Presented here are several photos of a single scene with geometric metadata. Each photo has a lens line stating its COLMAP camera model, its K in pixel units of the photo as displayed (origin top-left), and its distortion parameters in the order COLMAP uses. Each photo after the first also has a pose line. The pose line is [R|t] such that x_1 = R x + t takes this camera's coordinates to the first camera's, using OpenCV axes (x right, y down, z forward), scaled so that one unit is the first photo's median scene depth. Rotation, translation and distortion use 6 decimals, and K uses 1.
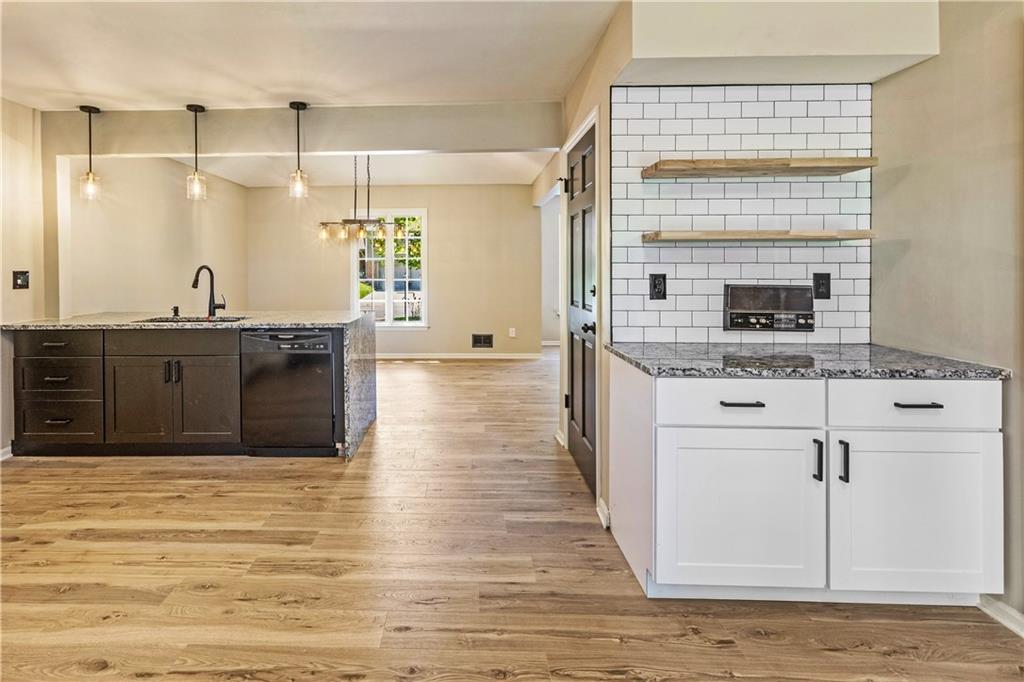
lens RADIAL K [[533.5, 0, 460.2], [0, 533.5, 275.8], [0, 0, 1]] dist [0.003641, -0.000501]
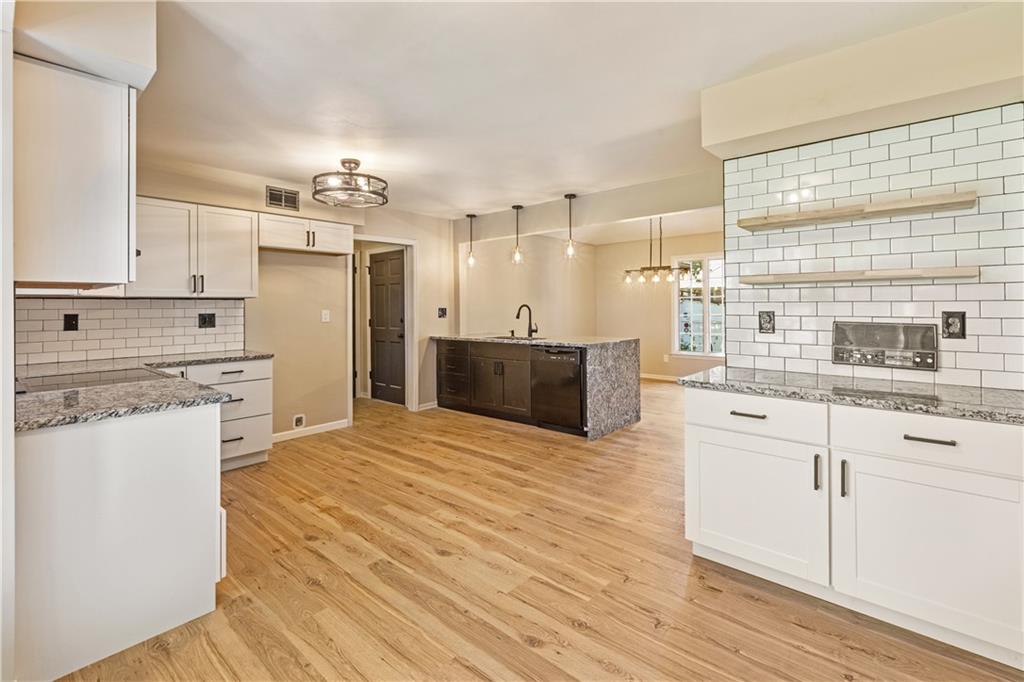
lens RADIAL K [[479.6, 0, 505.4], [0, 479.6, 306.4], [0, 0, 1]] dist [0.005874, -0.001526]
pose [[0.758263, -0.001706, -0.651947, 0.628218], [-0.004861, 0.999954, -0.008271, -0.002993], [0.651931, 0.009441, 0.758220, -0.178726]]
